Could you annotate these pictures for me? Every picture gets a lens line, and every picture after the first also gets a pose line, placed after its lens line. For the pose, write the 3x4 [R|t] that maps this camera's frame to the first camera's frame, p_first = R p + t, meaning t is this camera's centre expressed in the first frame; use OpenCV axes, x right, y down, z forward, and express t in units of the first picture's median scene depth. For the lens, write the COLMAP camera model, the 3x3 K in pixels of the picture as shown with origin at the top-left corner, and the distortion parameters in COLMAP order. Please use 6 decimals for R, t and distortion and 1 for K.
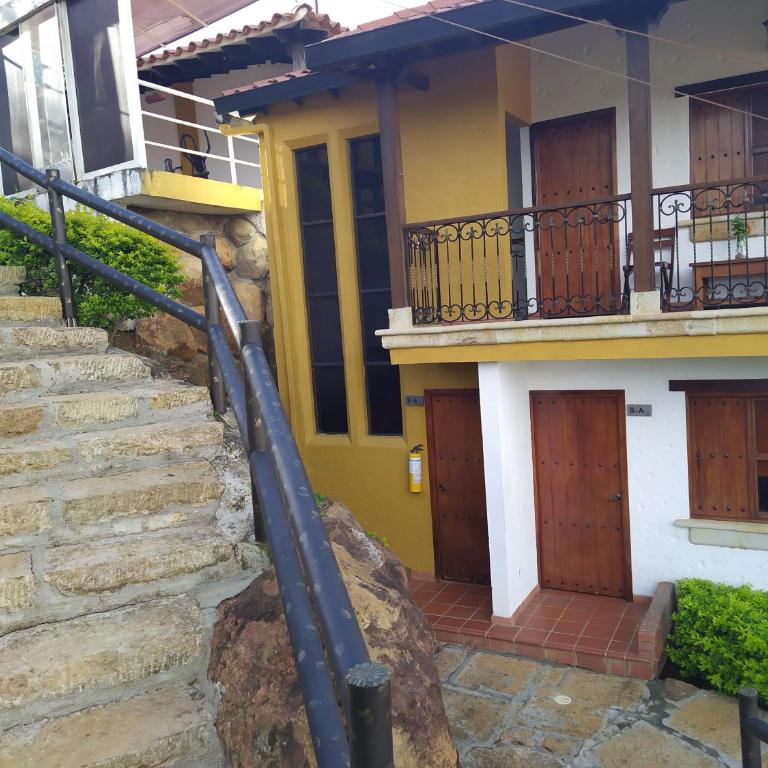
lens RADIAL K [[741.0, 0, 387.1], [0, 741.0, 388.7], [0, 0, 1]] dist [0.055934, 0.000000]
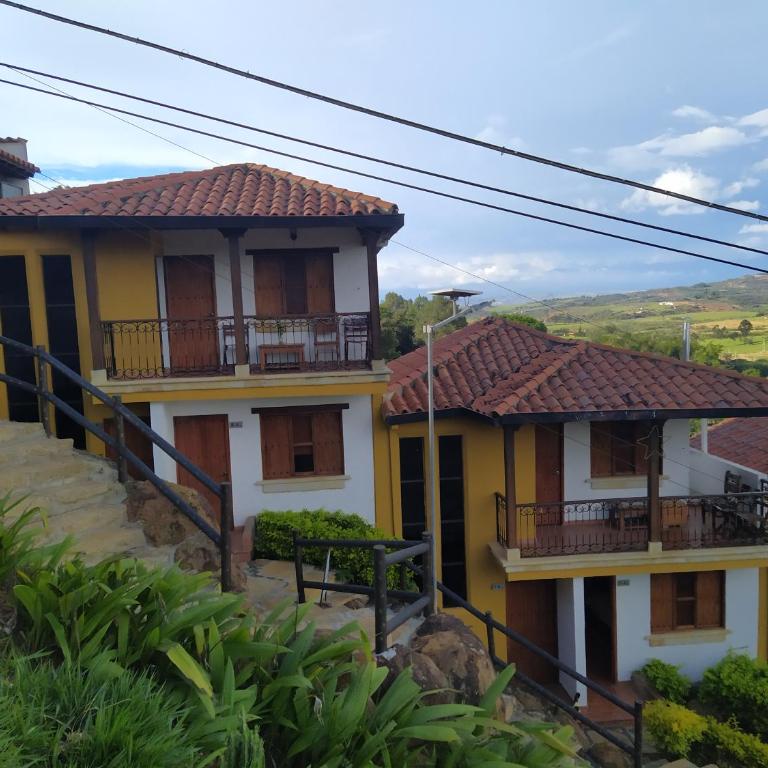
lens RADIAL K [[741.0, 0, 388.9], [0, 741.0, 390.7], [0, 0, 1]] dist [0.055934, 0.000000]
pose [[0.823125, -0.022290, 0.567423, -0.396461], [0.036192, 0.999257, -0.013247, -0.017444], [-0.566706, 0.031440, 0.823320, -0.739111]]
